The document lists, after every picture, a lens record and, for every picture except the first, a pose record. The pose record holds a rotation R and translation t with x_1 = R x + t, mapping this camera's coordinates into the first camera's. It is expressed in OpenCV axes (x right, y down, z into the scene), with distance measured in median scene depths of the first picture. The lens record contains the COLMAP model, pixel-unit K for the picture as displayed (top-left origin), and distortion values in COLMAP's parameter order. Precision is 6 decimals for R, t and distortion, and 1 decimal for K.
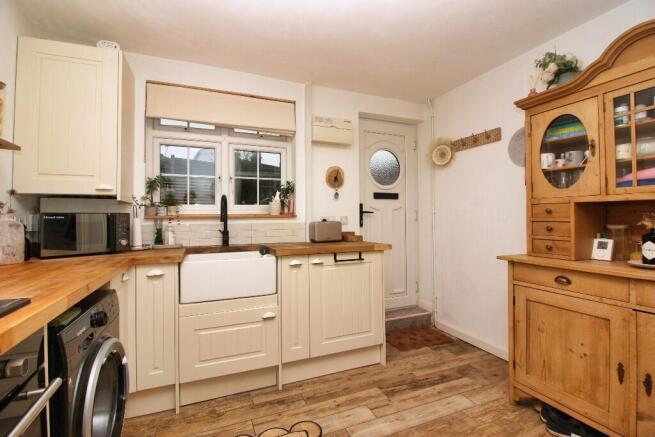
lens RADIAL K [[304.6, 0, 330.9], [0, 304.6, 215.4], [0, 0, 1]] dist [-0.003720, -0.003735]
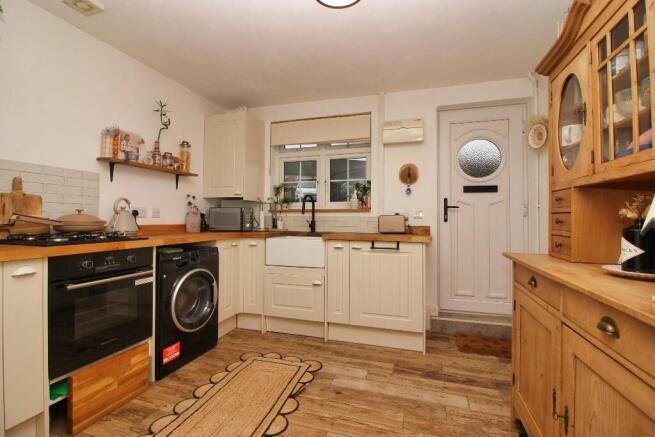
lens RADIAL K [[304.6, 0, 327.9], [0, 304.6, 215.7], [0, 0, 1]] dist [-0.003720, -0.003735]
pose [[0.761283, 0.006446, -0.648388, 0.607824], [-0.006069, 0.999978, 0.002815, 0.023852], [0.648391, 0.001792, 0.761305, 0.006105]]
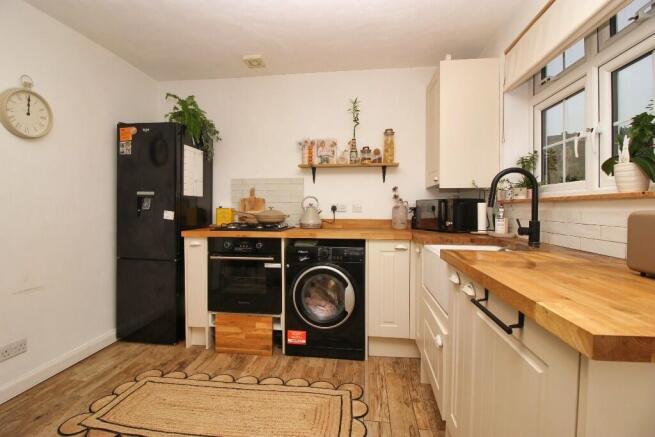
lens RADIAL K [[304.6, 0, 328.3], [0, 304.6, 215.5], [0, 0, 1]] dist [-0.003720, -0.003735]
pose [[-0.503772, 0.027711, -0.863392, 0.458482], [0.008826, 0.999598, 0.026932, 0.016747], [0.863791, 0.005947, -0.503814, 0.979602]]
